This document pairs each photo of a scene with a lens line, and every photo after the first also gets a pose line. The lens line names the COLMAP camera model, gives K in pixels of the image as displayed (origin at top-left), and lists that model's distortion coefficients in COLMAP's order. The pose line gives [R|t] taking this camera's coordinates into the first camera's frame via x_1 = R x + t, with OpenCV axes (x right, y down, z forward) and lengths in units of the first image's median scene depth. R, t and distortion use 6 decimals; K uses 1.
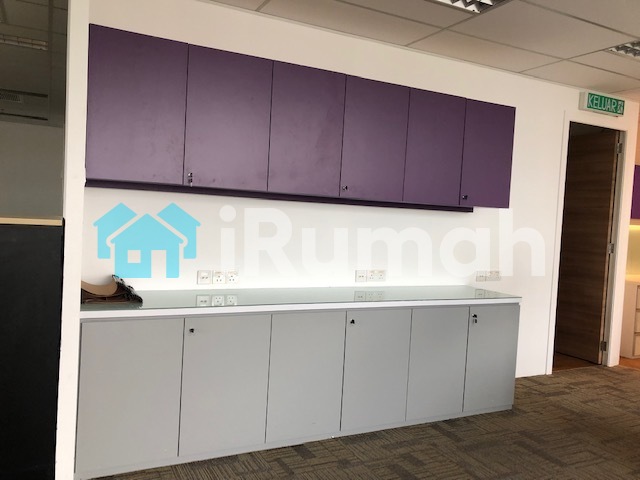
lens RADIAL K [[513.7, 0, 320.0], [0, 513.7, 240.0], [0, 0, 1]] dist [-0.000593, 0.005243]
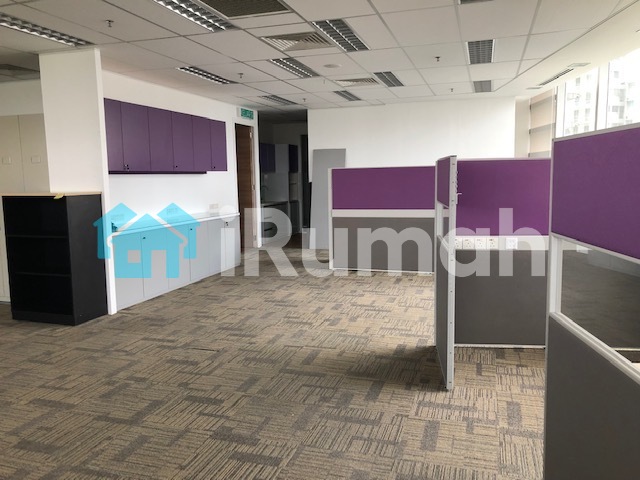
lens RADIAL K [[513.7, 0, 320.0], [0, 513.7, 240.0], [0, 0, 1]] dist [-0.000593, 0.005243]
pose [[0.706545, -0.148857, 0.691835, -0.781514], [0.087550, 0.988503, 0.123278, -0.008695], [-0.702232, -0.026531, 0.711454, -0.691301]]
